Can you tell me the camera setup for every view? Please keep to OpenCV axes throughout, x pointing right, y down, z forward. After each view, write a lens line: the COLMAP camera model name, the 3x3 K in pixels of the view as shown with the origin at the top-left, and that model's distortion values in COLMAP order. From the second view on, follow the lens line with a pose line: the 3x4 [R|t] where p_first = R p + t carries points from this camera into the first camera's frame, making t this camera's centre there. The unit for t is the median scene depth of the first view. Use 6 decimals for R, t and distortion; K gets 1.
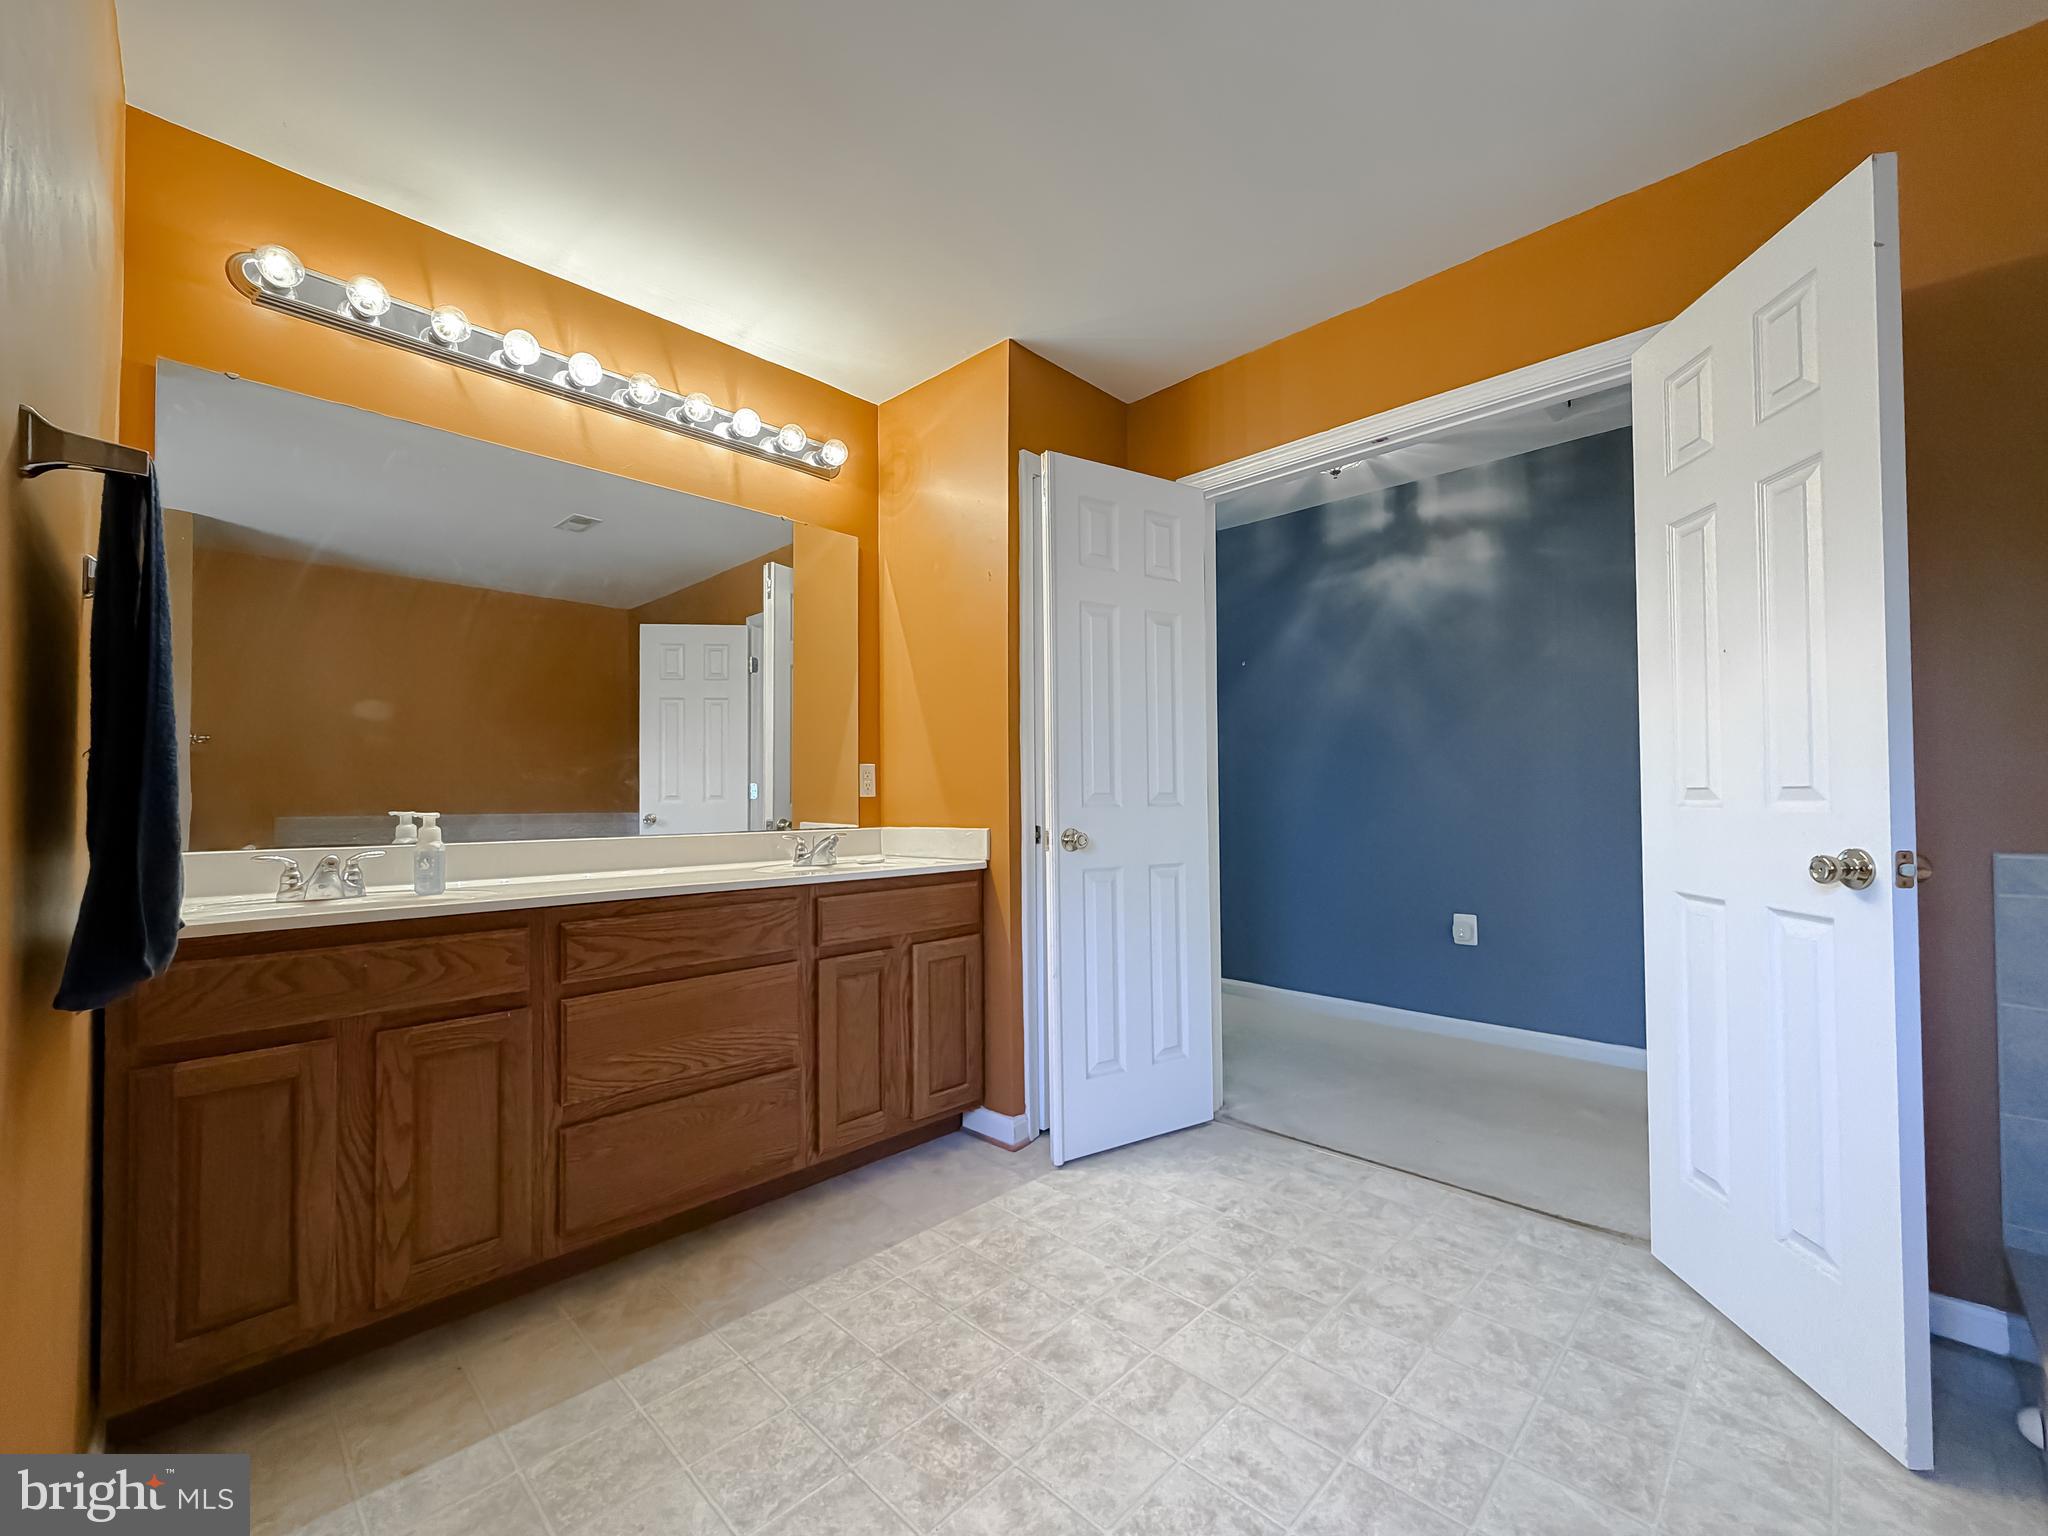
lens RADIAL K [[848.3, 0, 1012.5], [0, 848.3, 773.9], [0, 0, 1]] dist [-0.000326, 0.000137]
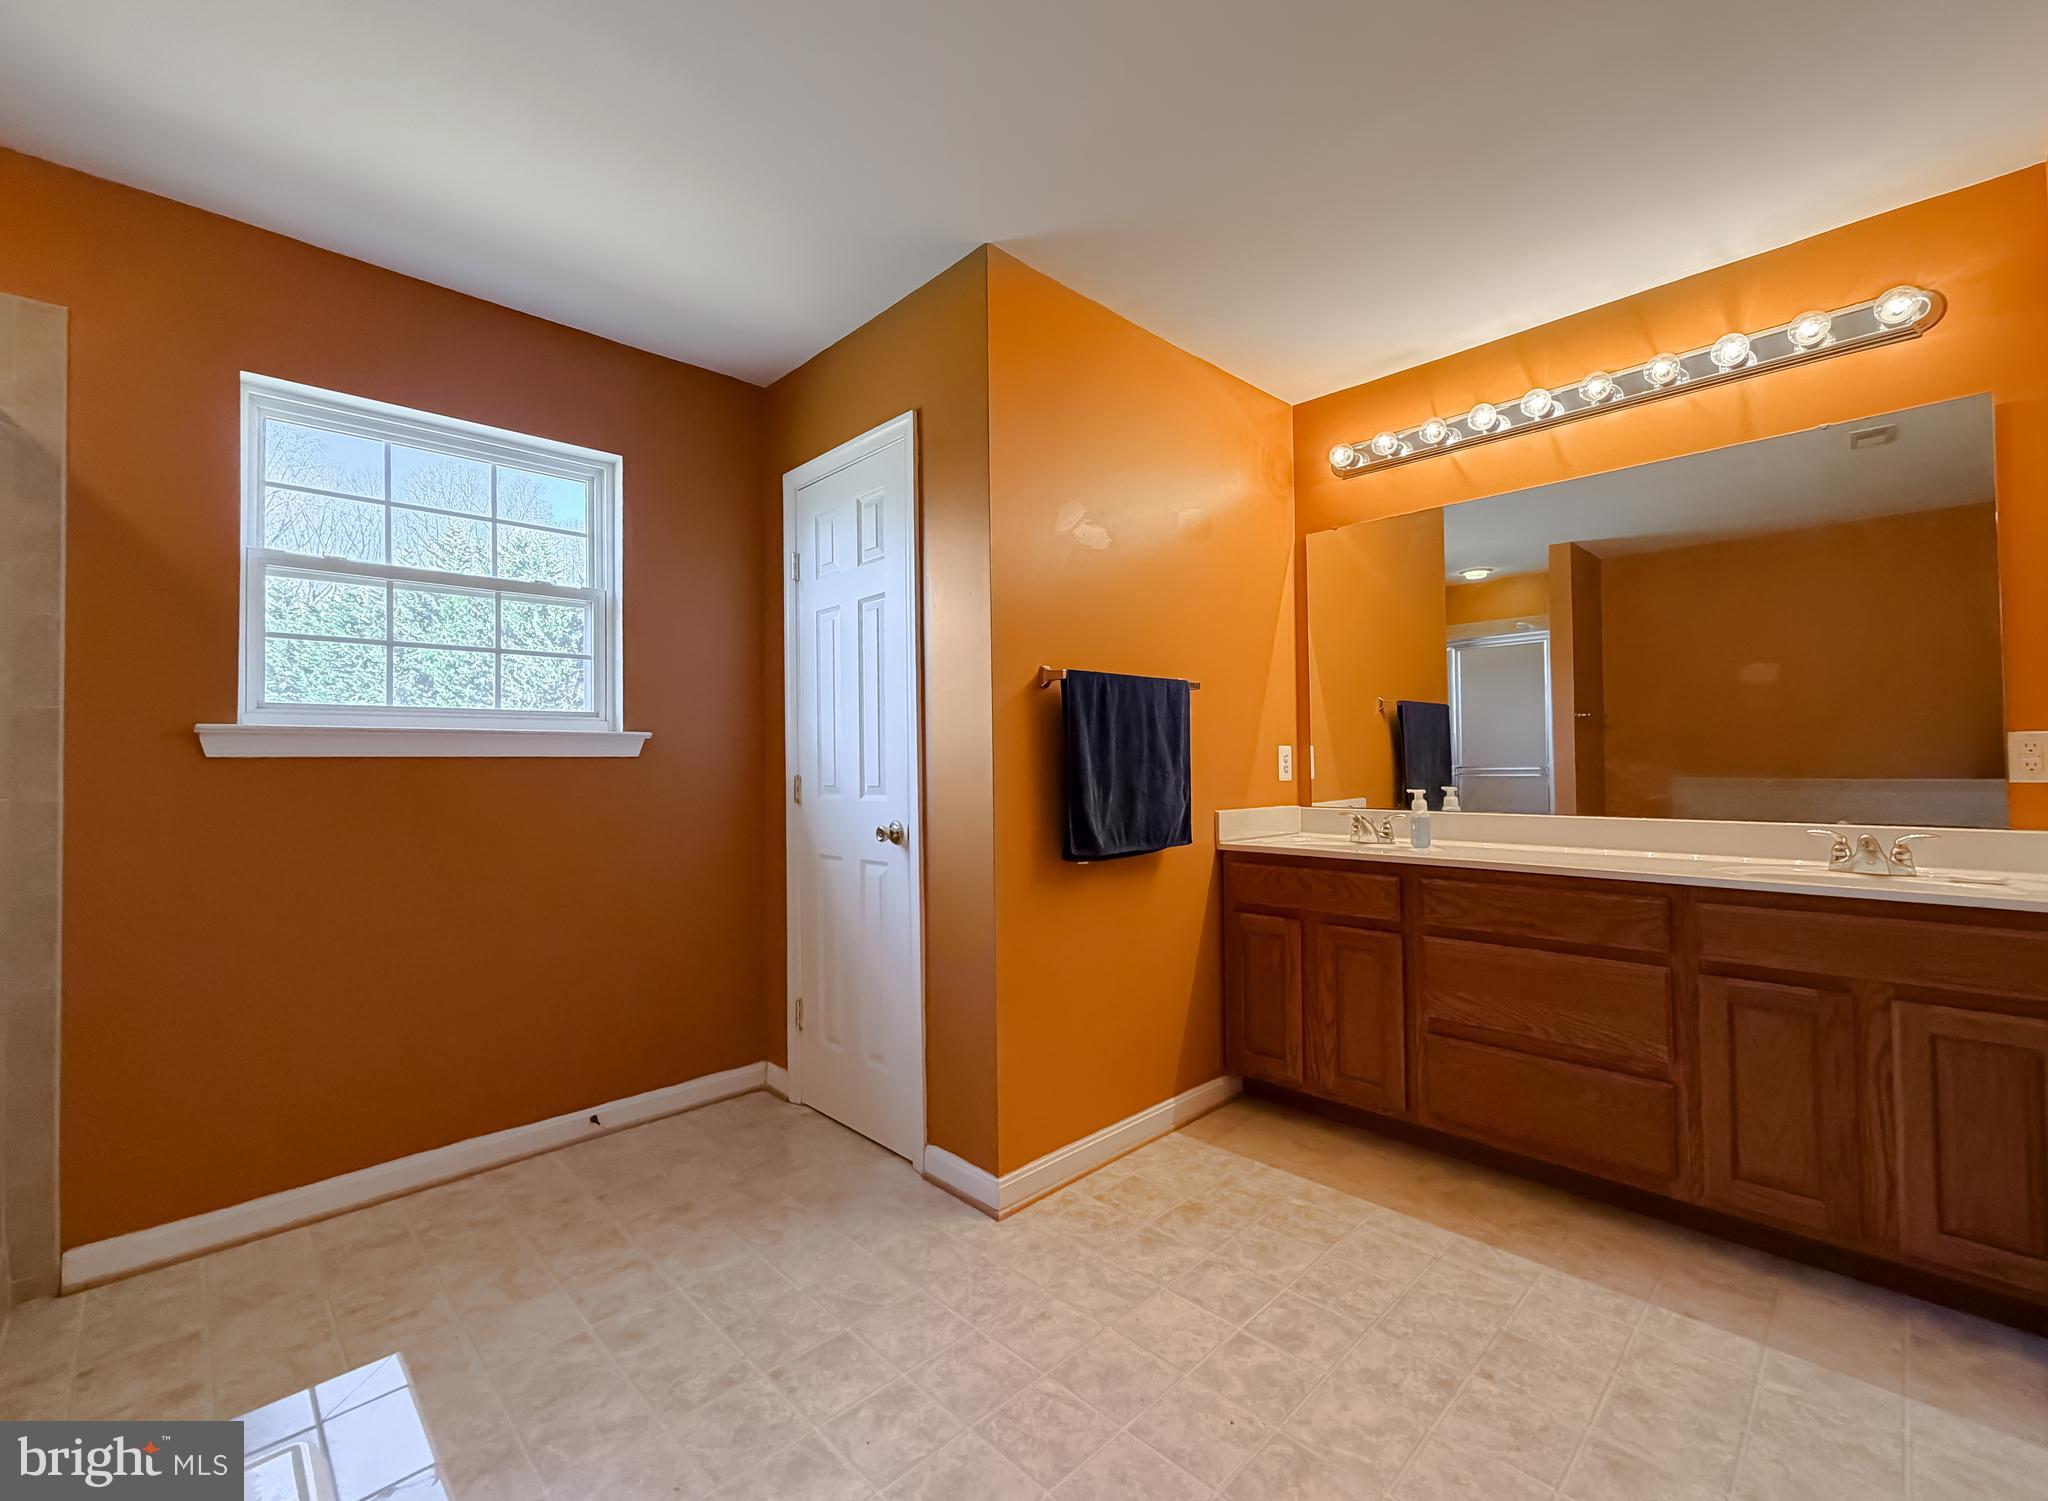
lens RADIAL K [[848.3, 0, 1012.5], [0, 848.3, 752.9], [0, 0, 1]] dist [-0.000326, 0.000137]
pose [[-0.027307, -0.012905, -0.999544, 0.815471], [0.031309, 0.999415, -0.013758, -0.020188], [0.999137, -0.031671, -0.026887, 0.404239]]
